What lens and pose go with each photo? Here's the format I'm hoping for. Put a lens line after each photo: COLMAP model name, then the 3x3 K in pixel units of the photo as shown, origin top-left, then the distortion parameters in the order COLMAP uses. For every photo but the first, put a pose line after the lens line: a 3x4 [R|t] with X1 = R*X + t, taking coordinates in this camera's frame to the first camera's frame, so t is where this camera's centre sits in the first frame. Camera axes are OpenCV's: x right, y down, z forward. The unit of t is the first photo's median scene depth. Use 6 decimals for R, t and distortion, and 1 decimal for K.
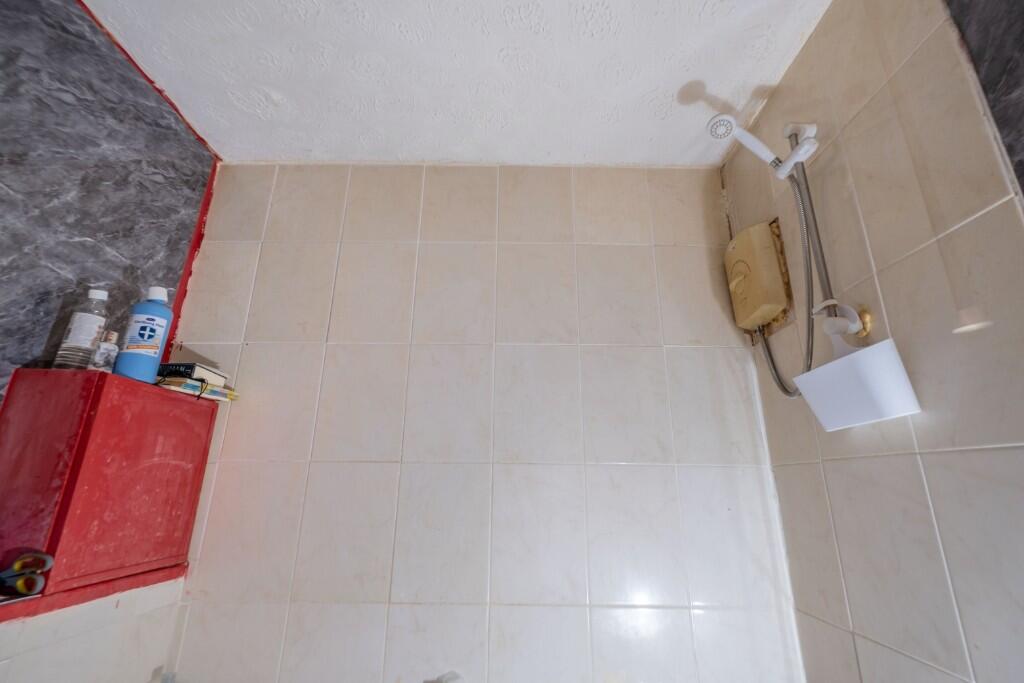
lens RADIAL K [[459.3, 0, 512.2], [0, 459.3, 337.0], [0, 0, 1]] dist [-0.005467, -0.001485]
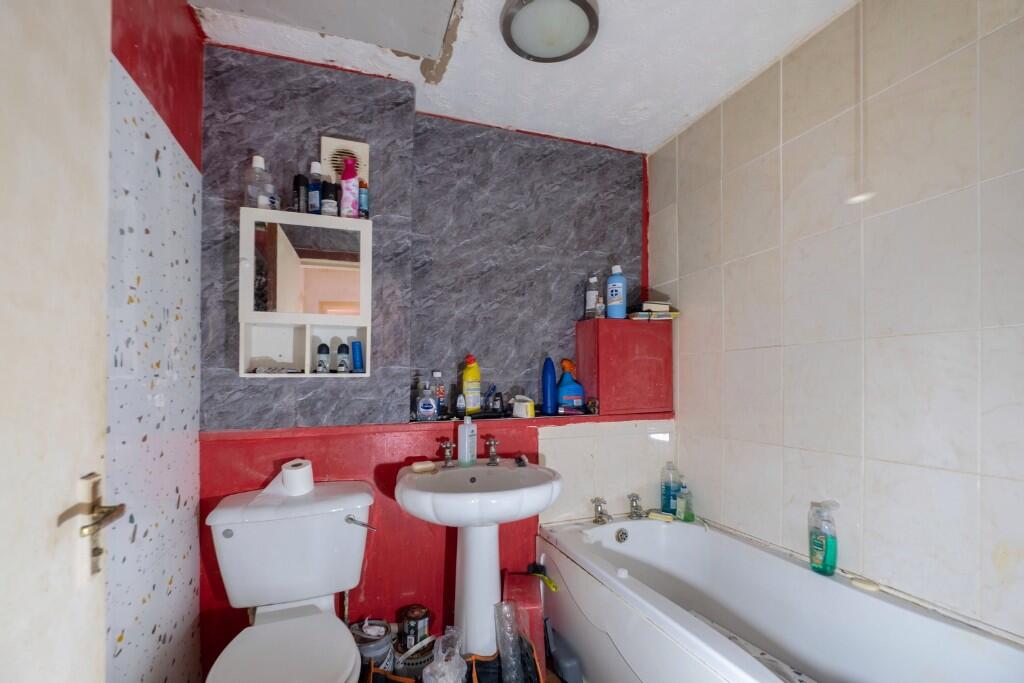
lens RADIAL K [[459.3, 0, 512.2], [0, 459.3, 337.0], [0, 0, 1]] dist [-0.005467, -0.001485]
pose [[0.354465, -0.104714, -0.929188, 0.739035], [0.315417, 0.948859, 0.013393, 0.004857], [0.880265, -0.297829, 0.369366, -0.107021]]
